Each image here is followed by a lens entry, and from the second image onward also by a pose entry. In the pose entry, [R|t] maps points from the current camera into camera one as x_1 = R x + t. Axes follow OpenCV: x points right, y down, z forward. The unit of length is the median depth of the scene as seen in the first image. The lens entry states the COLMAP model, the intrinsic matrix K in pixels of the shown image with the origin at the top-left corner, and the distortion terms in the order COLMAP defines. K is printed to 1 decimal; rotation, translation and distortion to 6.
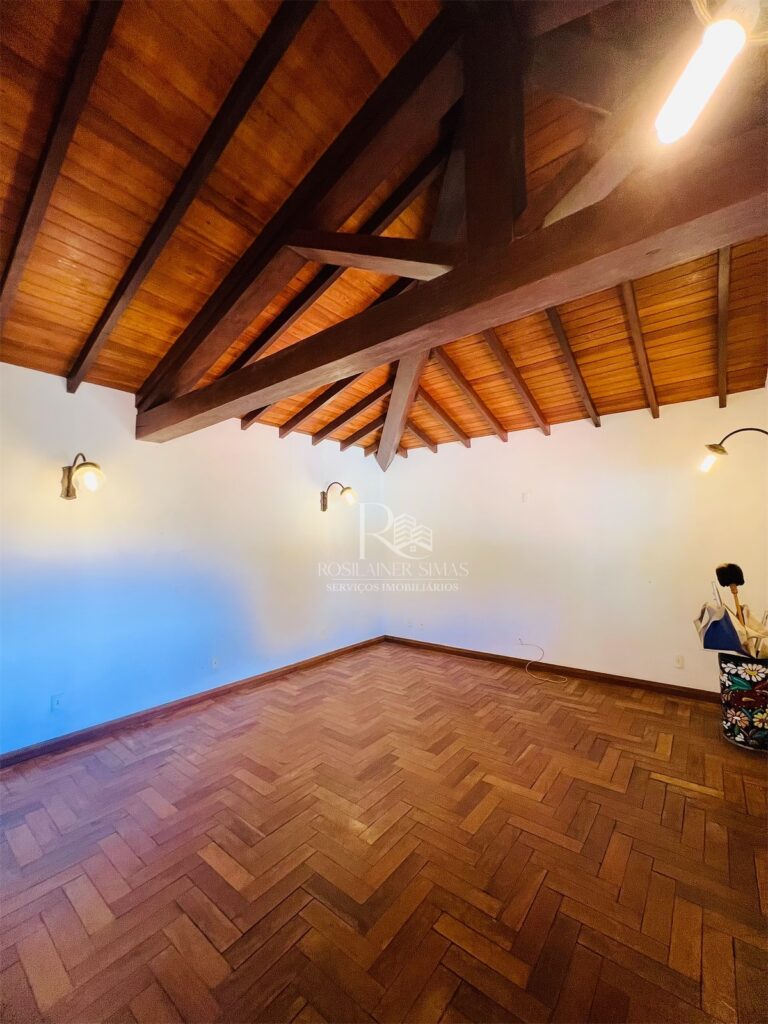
lens RADIAL K [[411.7, 0, 383.0], [0, 411.7, 512.1], [0, 0, 1]] dist [0.001637, -0.002264]
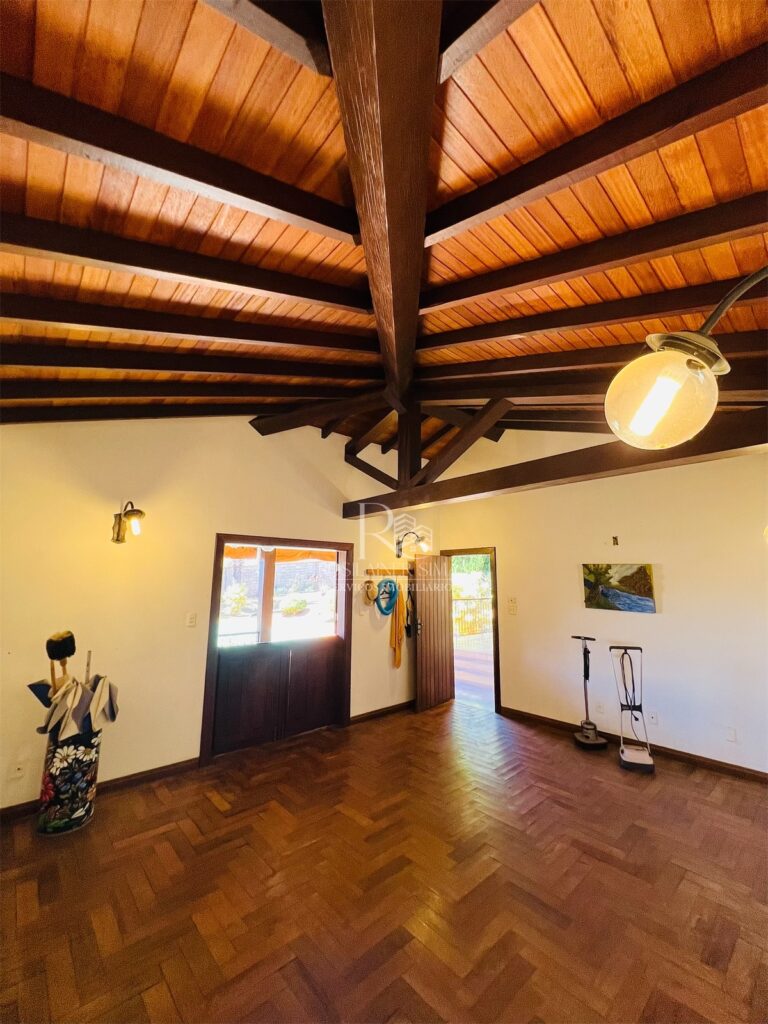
lens RADIAL K [[411.7, 0, 385.9], [0, 411.7, 512.2], [0, 0, 1]] dist [0.001637, -0.002264]
pose [[-0.986616, 0.035799, 0.159080, 0.001602], [-0.001981, 0.972898, -0.231227, 0.084024], [-0.163047, -0.228447, -0.959806, 1.983856]]
